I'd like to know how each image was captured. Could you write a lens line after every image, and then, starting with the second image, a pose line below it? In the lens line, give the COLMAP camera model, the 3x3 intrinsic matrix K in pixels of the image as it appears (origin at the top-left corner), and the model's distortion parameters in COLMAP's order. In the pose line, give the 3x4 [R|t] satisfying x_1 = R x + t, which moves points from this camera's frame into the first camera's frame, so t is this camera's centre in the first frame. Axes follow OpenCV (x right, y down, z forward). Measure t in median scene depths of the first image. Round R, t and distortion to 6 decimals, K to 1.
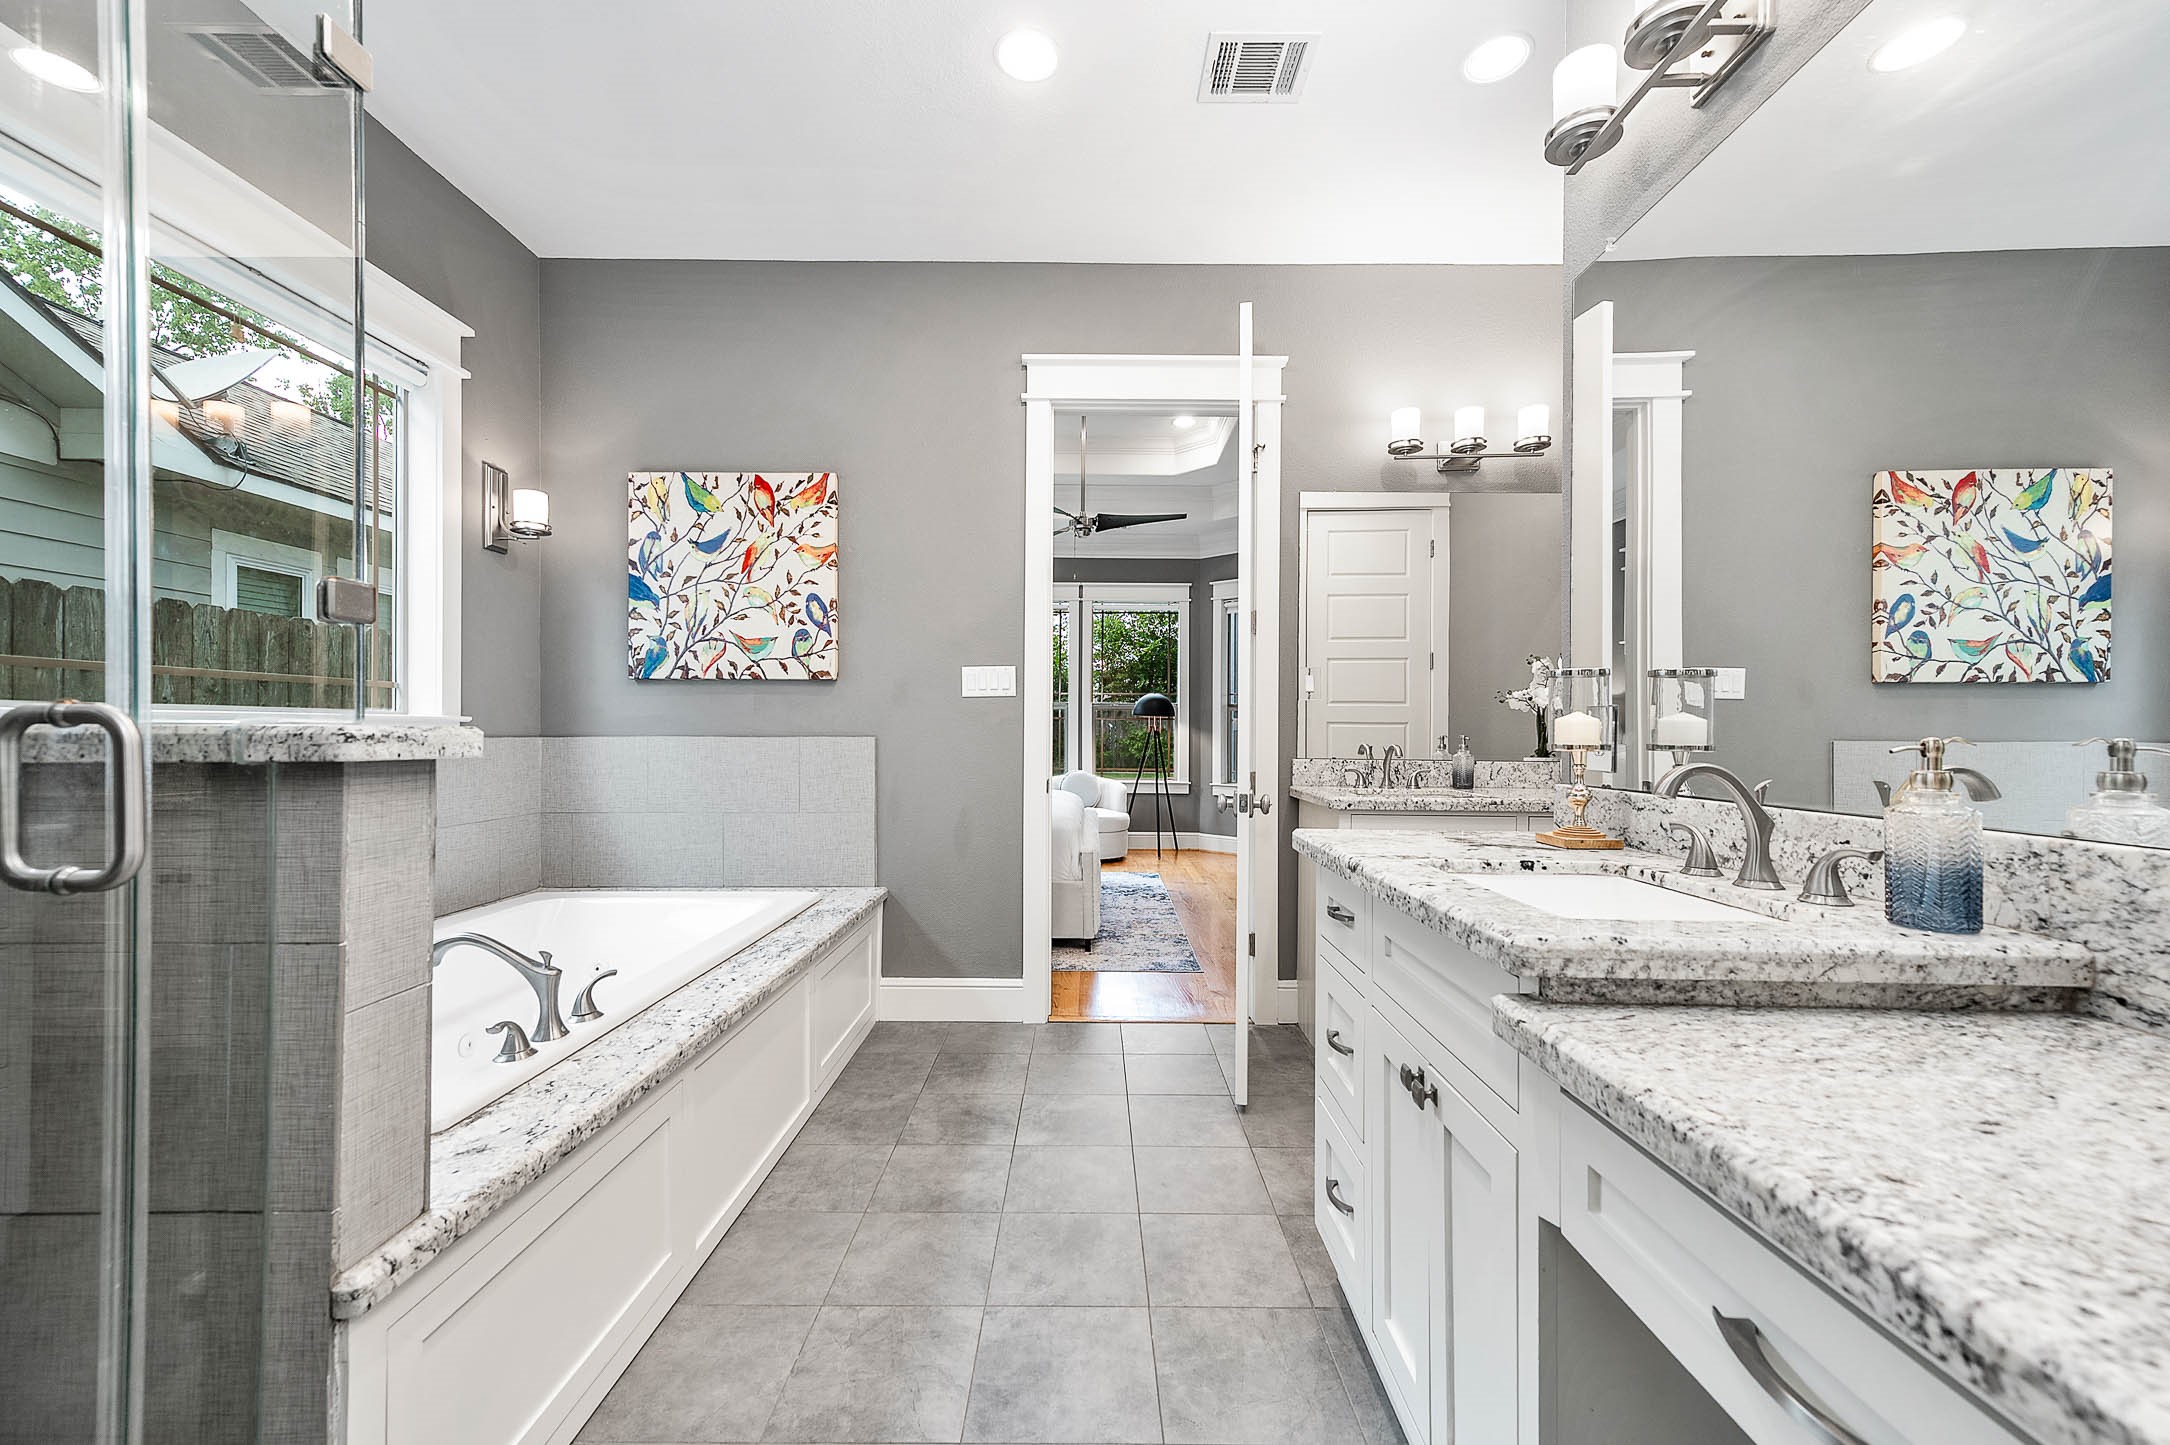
lens RADIAL K [[855.9, 0, 1088.7], [0, 855.9, 722.9], [0, 0, 1]] dist [0.007083, -0.000209]
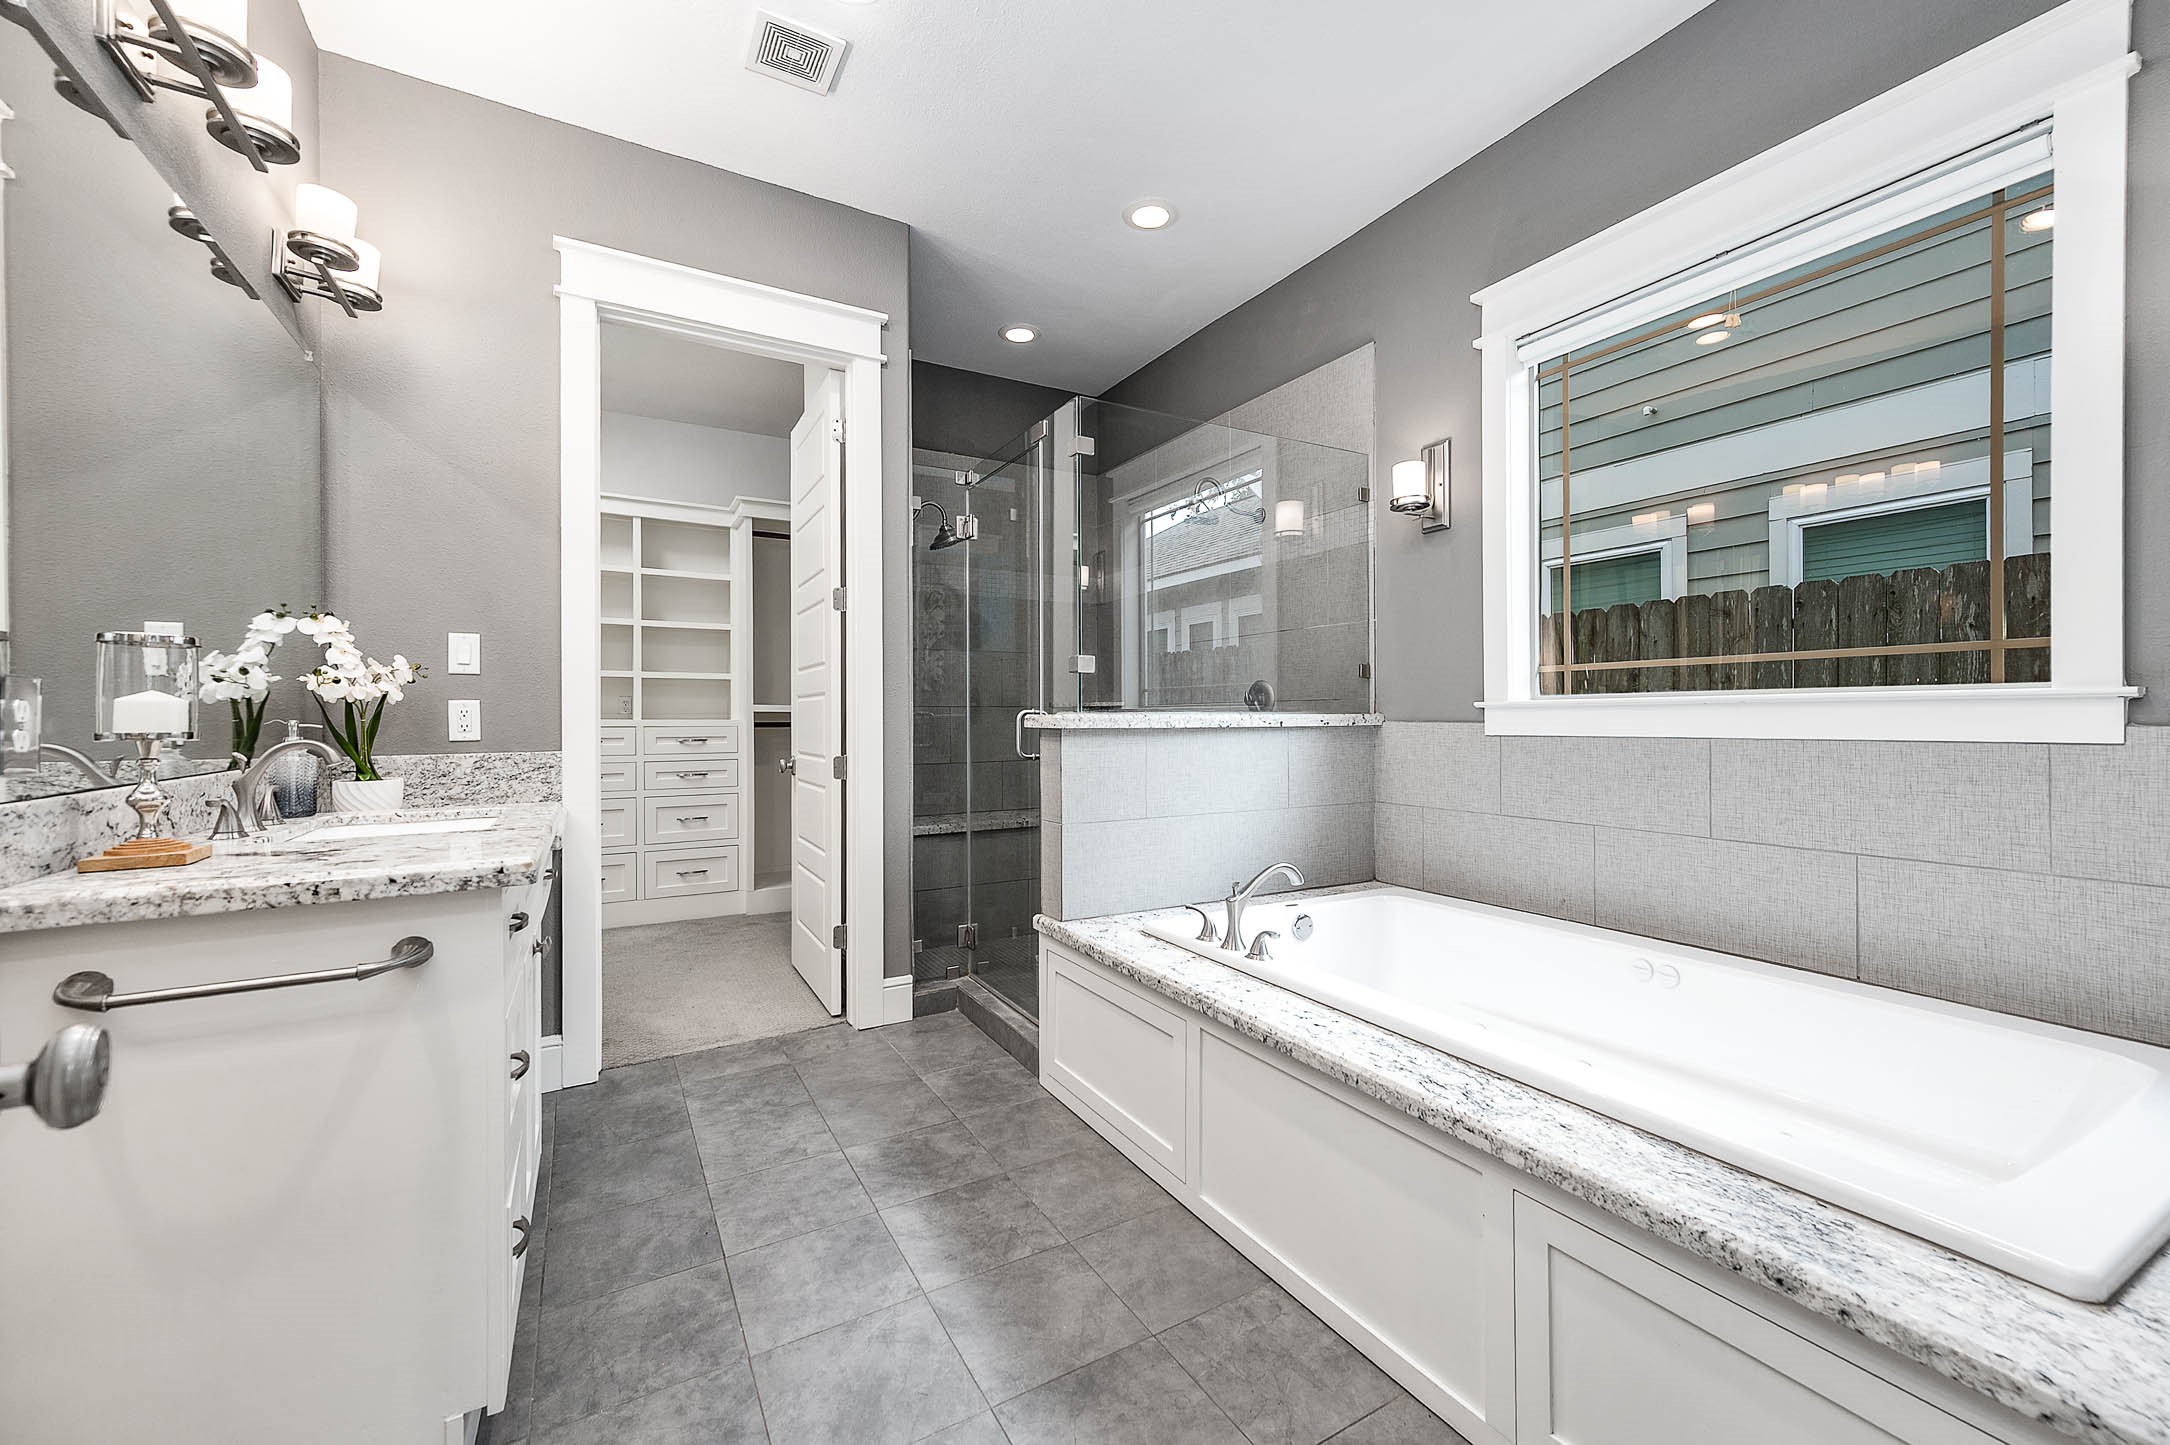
lens RADIAL K [[855.9, 0, 1090.2], [0, 855.9, 719.2], [0, 0, 1]] dist [0.007083, -0.000209]
pose [[-0.861969, 0.003831, -0.506946, 0.208130], [0.005090, 0.999986, -0.001099, 0.015351], [0.506935, -0.003528, -0.861977, 1.895742]]
